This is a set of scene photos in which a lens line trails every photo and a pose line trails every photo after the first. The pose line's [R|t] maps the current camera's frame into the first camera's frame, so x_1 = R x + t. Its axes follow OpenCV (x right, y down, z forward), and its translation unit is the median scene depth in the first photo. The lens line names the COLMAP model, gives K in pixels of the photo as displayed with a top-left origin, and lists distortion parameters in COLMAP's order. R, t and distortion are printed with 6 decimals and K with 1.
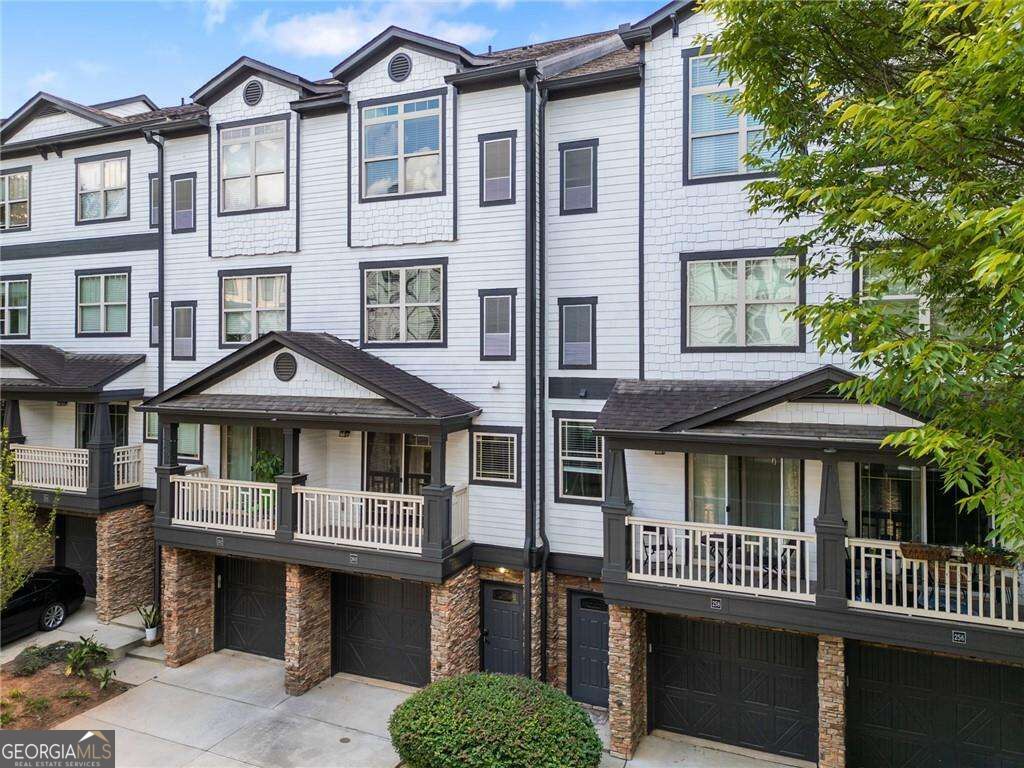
lens RADIAL K [[719.8, 0, 509.3], [0, 719.8, 353.1], [0, 0, 1]] dist [0.047892, -0.039847]
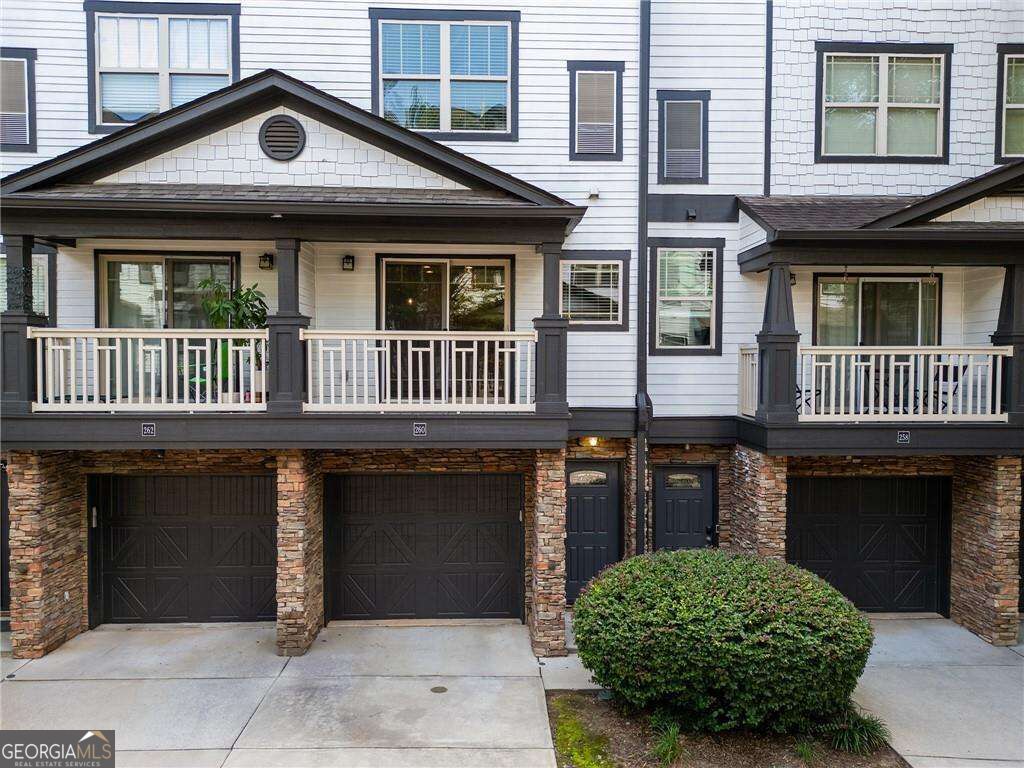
lens RADIAL K [[719.8, 0, 507.7], [0, 719.8, 381.5], [0, 0, 1]] dist [0.047892, -0.039847]
pose [[0.902916, -0.008145, 0.429741, -0.407206], [-0.007435, 0.999375, 0.034564, 0.206107], [-0.429754, -0.034403, 0.902290, 0.349115]]
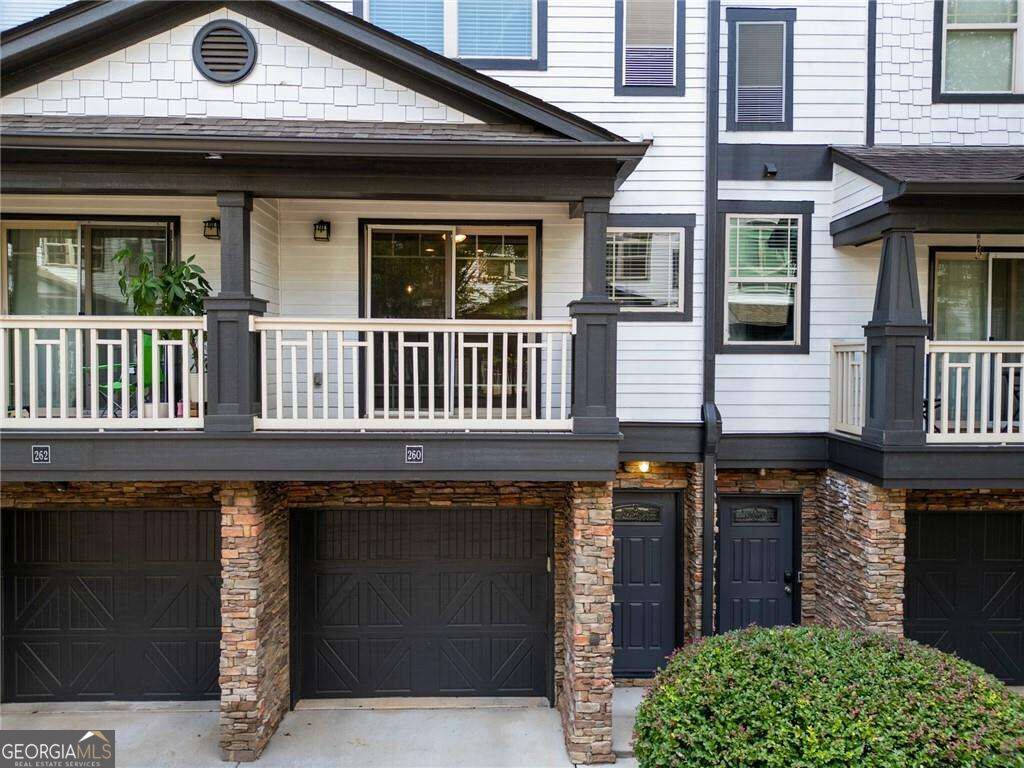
lens RADIAL K [[719.8, 0, 508.3], [0, 719.8, 381.3], [0, 0, 1]] dist [0.047892, -0.039847]
pose [[0.907021, -0.006437, 0.421037, -0.344198], [-0.008748, 0.999379, 0.034125, 0.207670], [-0.420995, -0.034635, 0.906401, 0.511621]]
